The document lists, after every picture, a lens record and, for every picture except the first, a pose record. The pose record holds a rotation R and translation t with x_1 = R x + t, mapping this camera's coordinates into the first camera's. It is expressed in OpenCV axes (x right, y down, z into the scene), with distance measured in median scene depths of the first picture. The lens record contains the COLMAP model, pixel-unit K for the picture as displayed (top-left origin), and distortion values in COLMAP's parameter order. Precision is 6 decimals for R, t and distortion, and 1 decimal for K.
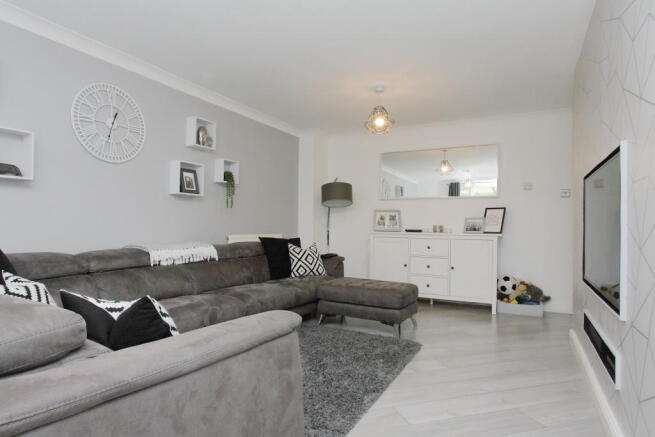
lens RADIAL K [[394.4, 0, 327.5], [0, 394.4, 220.9], [0, 0, 1]] dist [0.007090, 0.001603]
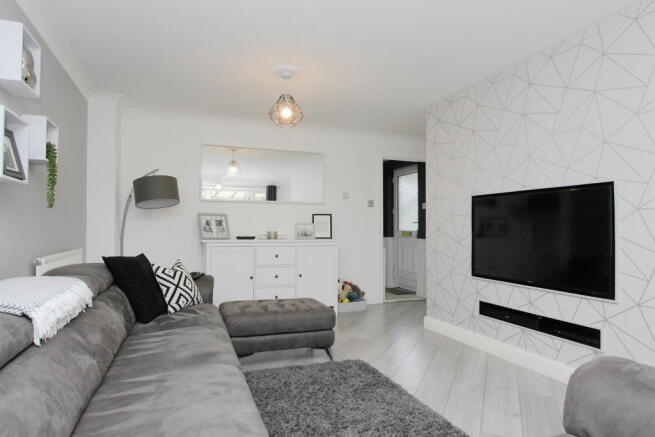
lens RADIAL K [[394.4, 0, 327.4], [0, 394.4, 218.7], [0, 0, 1]] dist [0.007090, 0.001603]
pose [[0.660487, 0.009776, 0.750774, -0.350922], [-0.005359, 0.999951, -0.008306, -0.012472], [-0.750818, 0.001462, 0.660507, 0.292880]]
